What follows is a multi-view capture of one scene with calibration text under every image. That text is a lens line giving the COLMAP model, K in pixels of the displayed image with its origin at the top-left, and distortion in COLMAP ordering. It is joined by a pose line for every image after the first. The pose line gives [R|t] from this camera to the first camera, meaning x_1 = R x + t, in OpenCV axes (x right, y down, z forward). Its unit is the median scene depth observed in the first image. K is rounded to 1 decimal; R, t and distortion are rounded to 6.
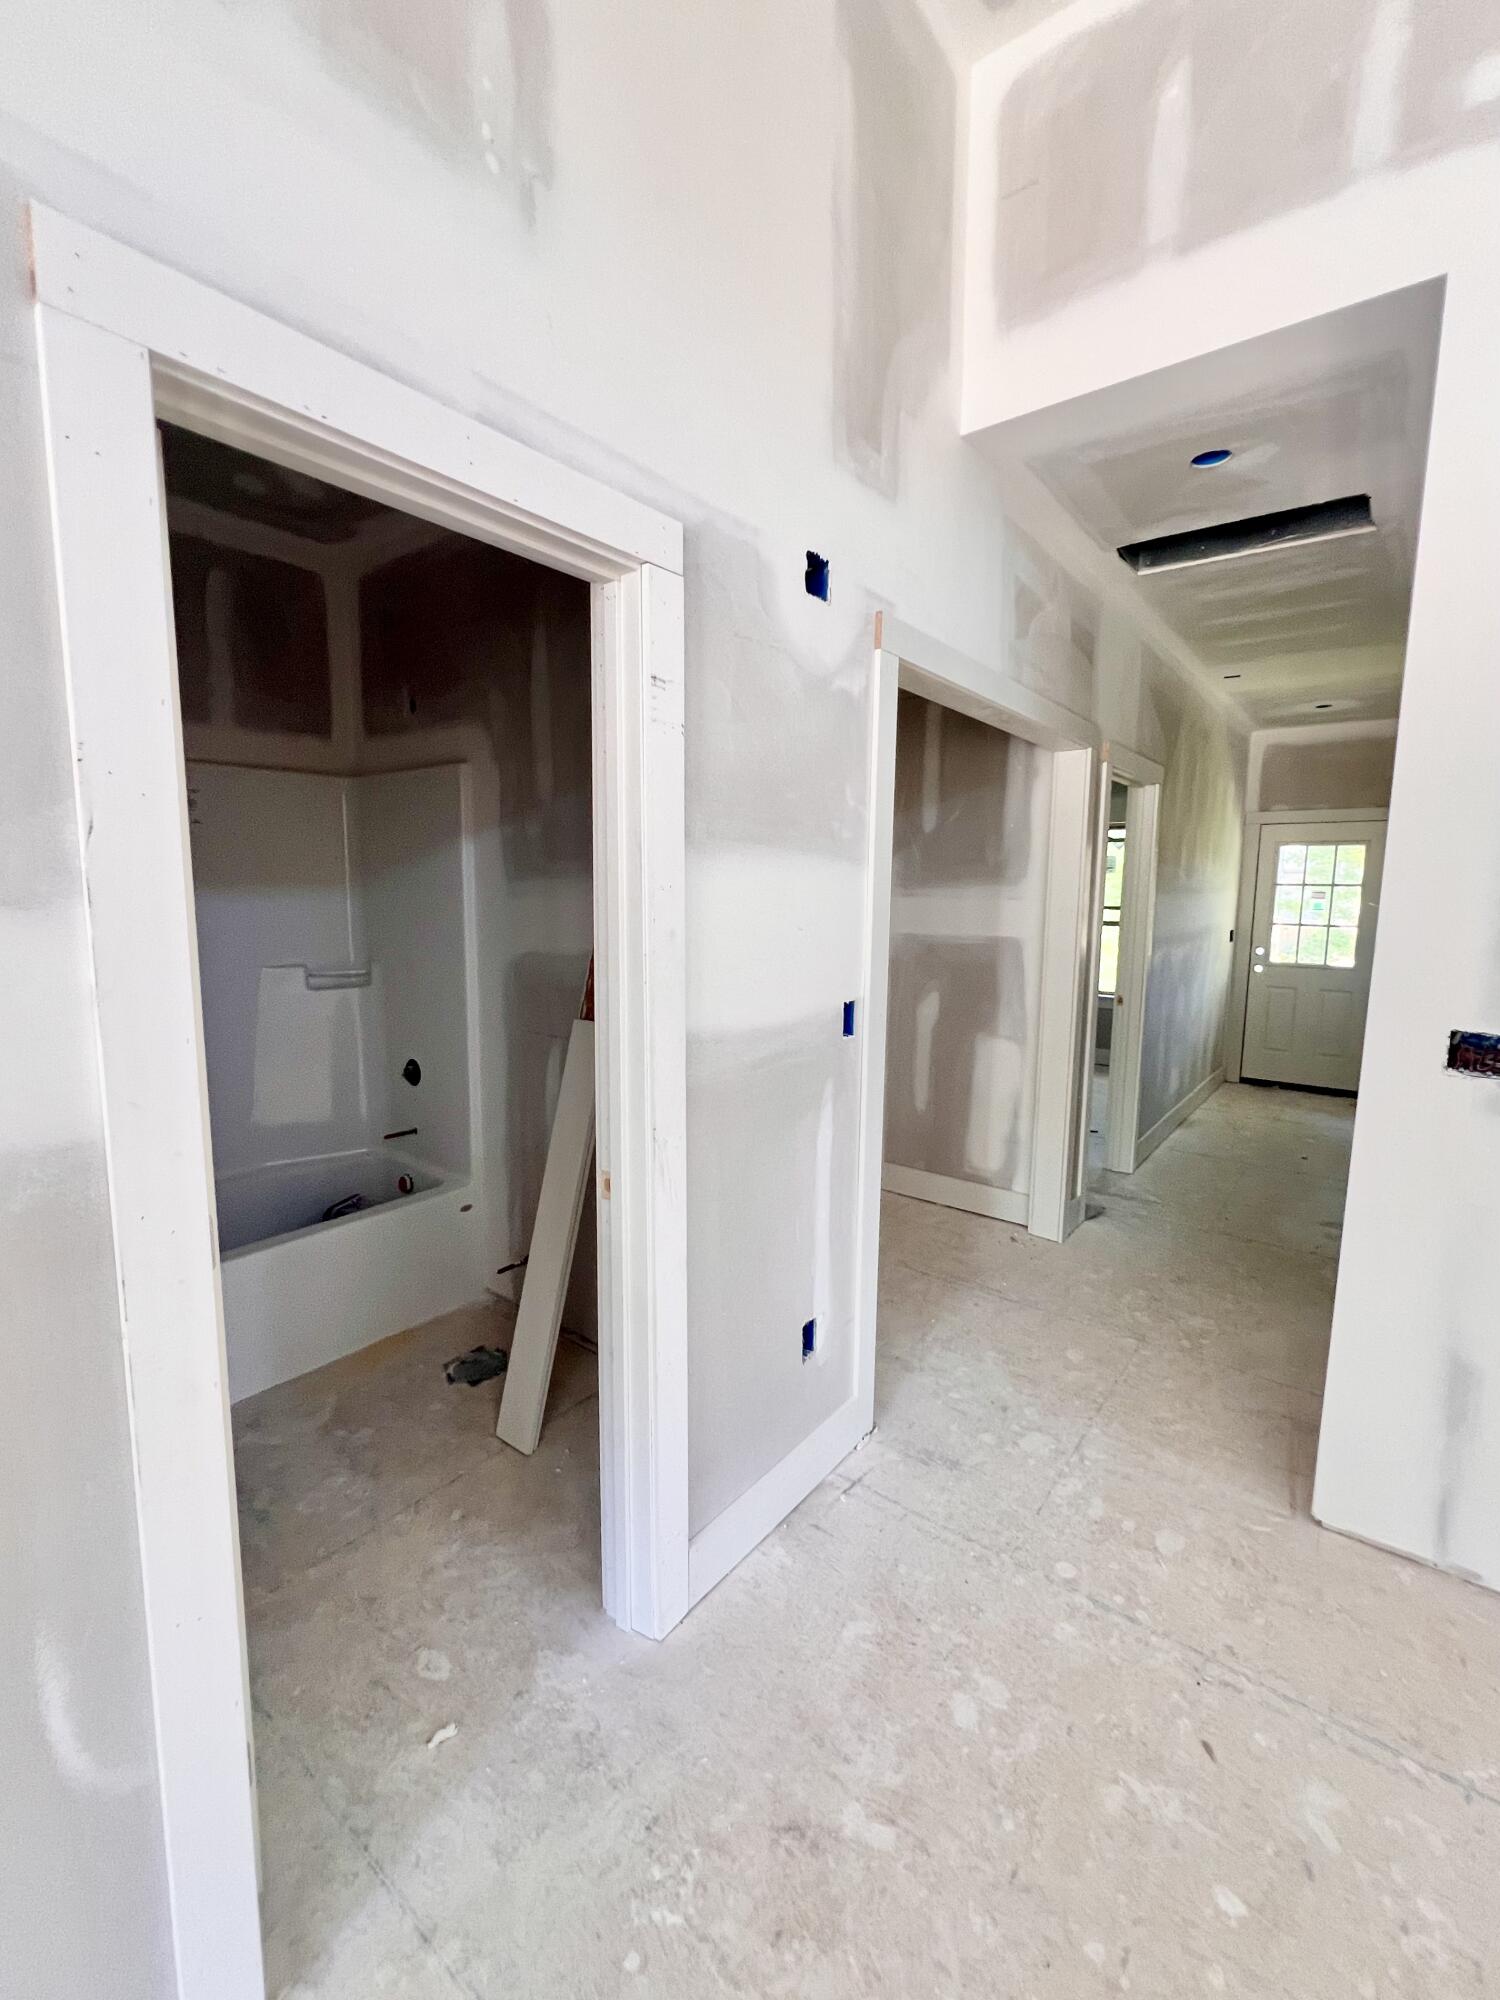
lens RADIAL K [[865.0, 0, 749.1], [0, 865.0, 998.1], [0, 0, 1]] dist [-0.003181, 0.000389]
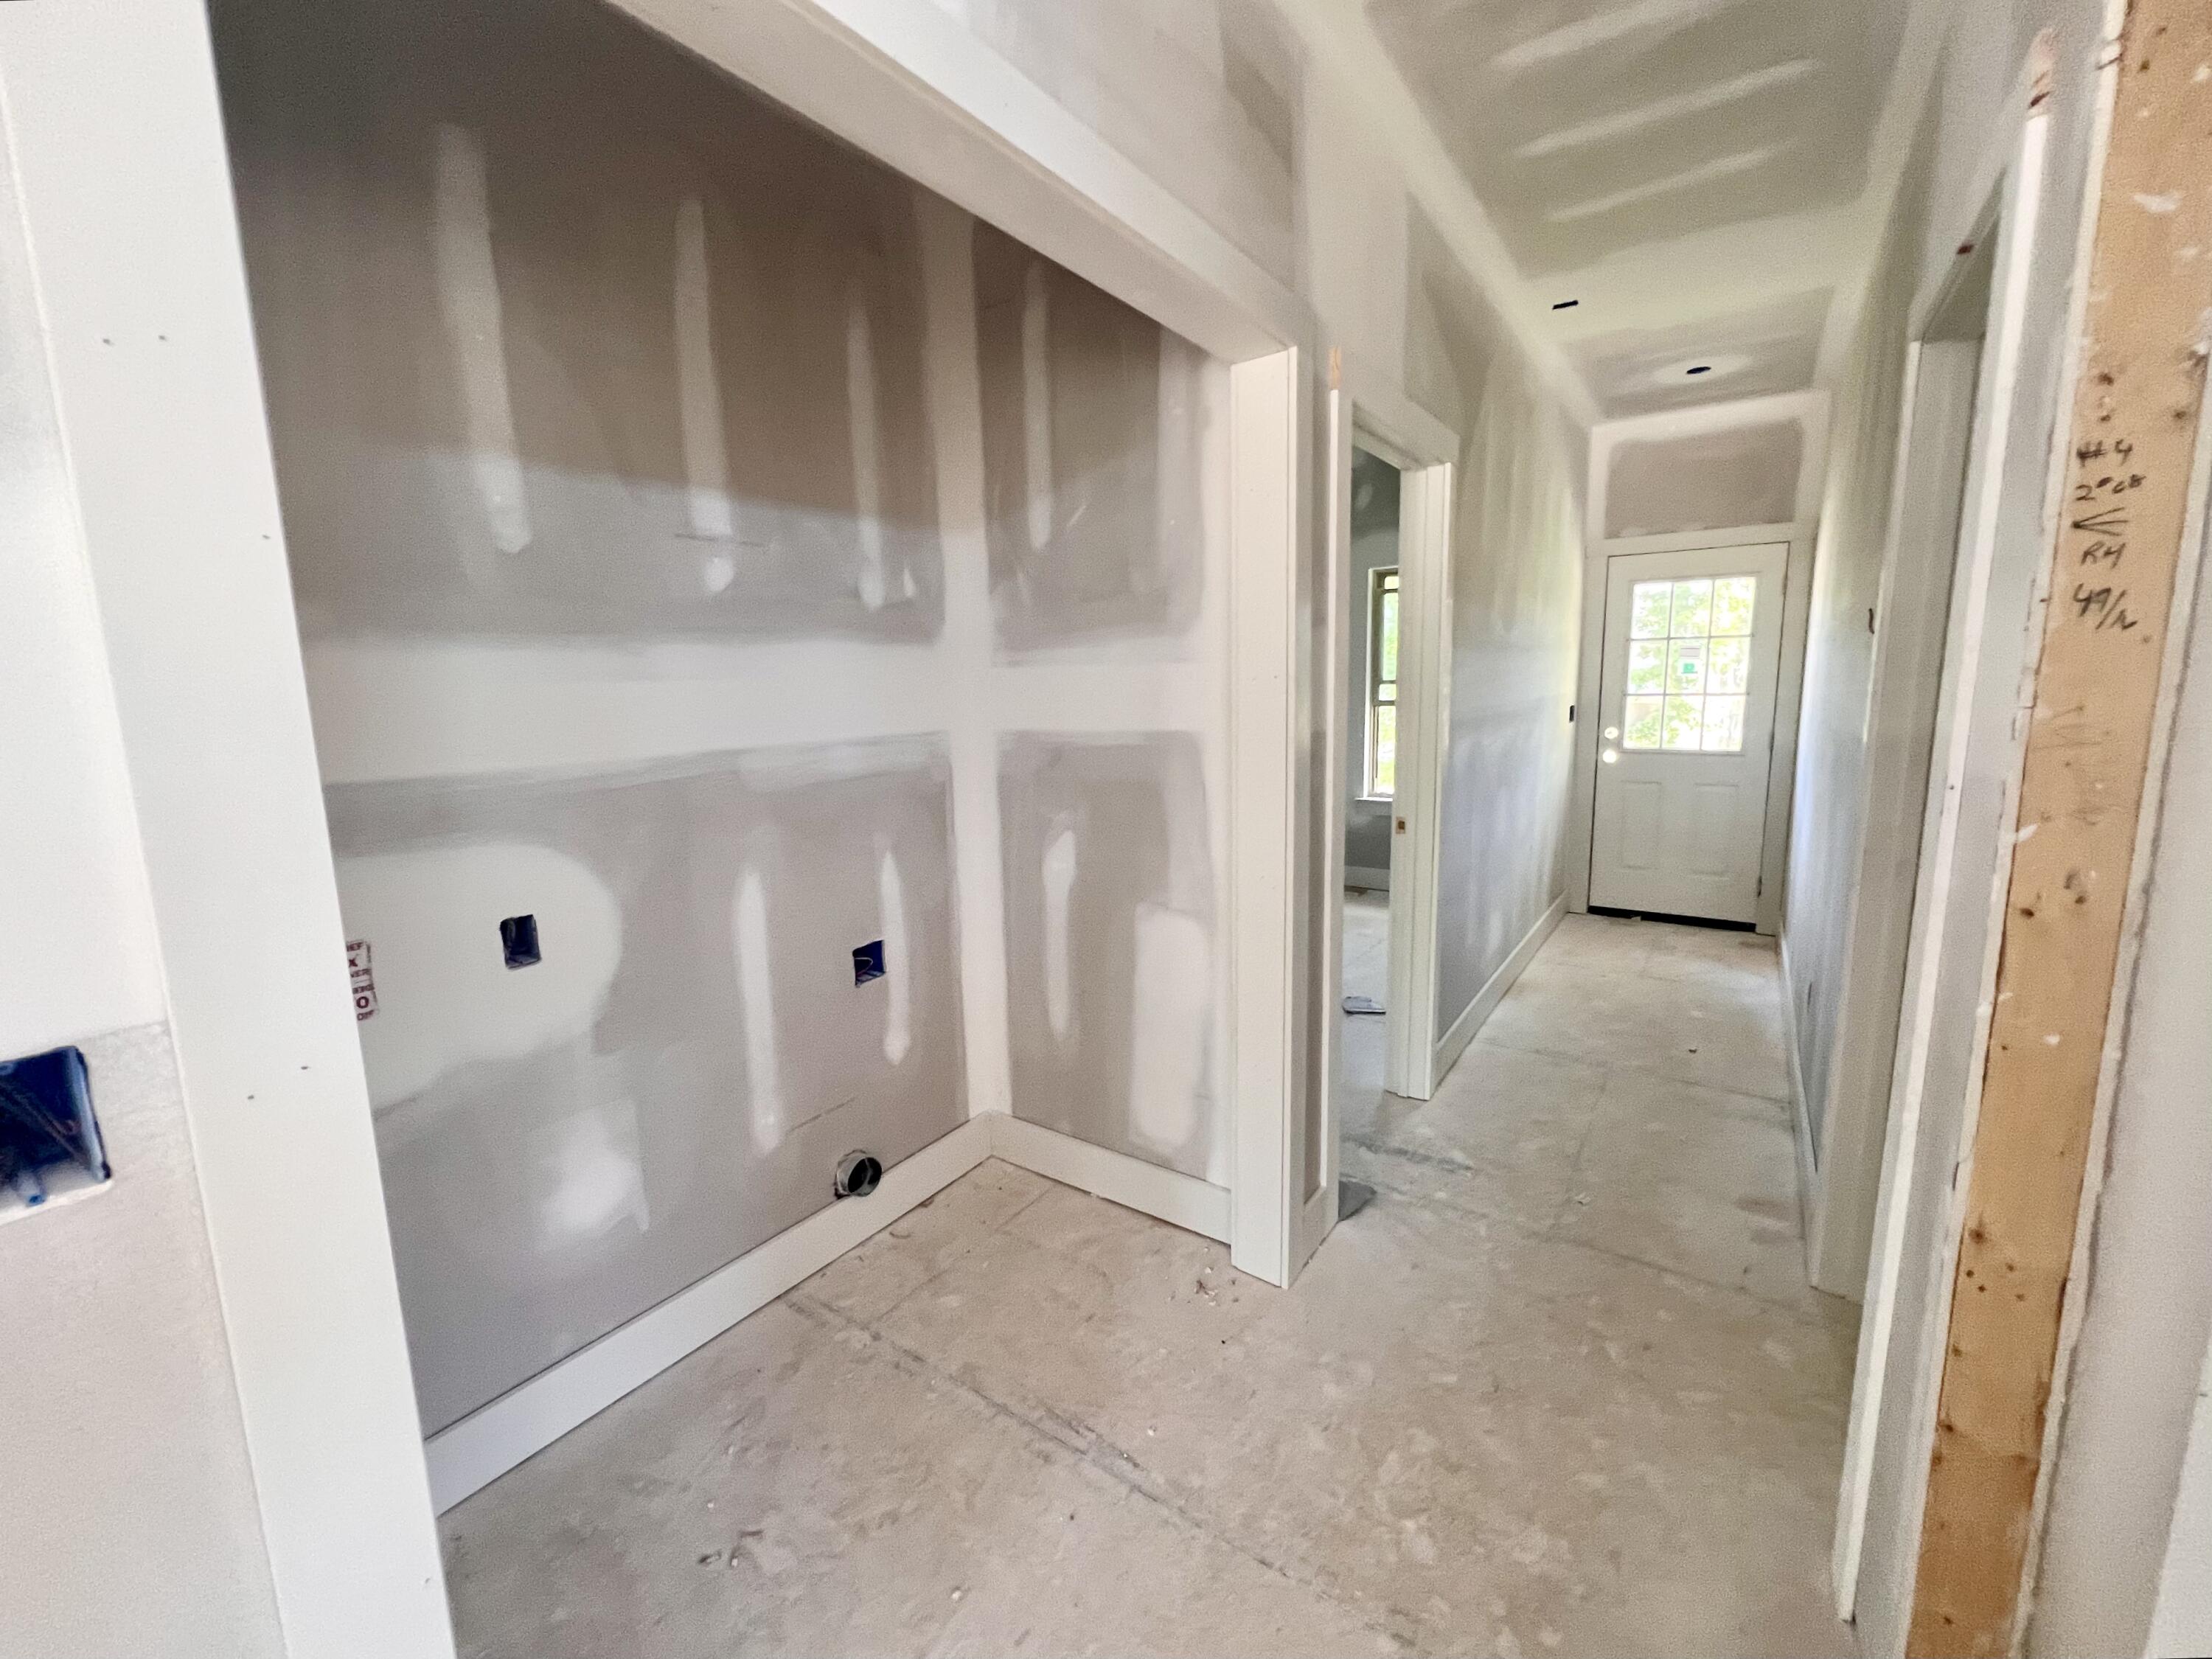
lens RADIAL K [[884.1, 0, 1106.8], [0, 884.1, 826.8], [0, 0, 1]] dist [-0.001406, 0.000109]
pose [[0.998672, -0.043622, 0.027421, 0.195883], [0.042694, 0.998524, 0.033581, -0.025217], [-0.028846, -0.032366, 0.999060, 0.363839]]
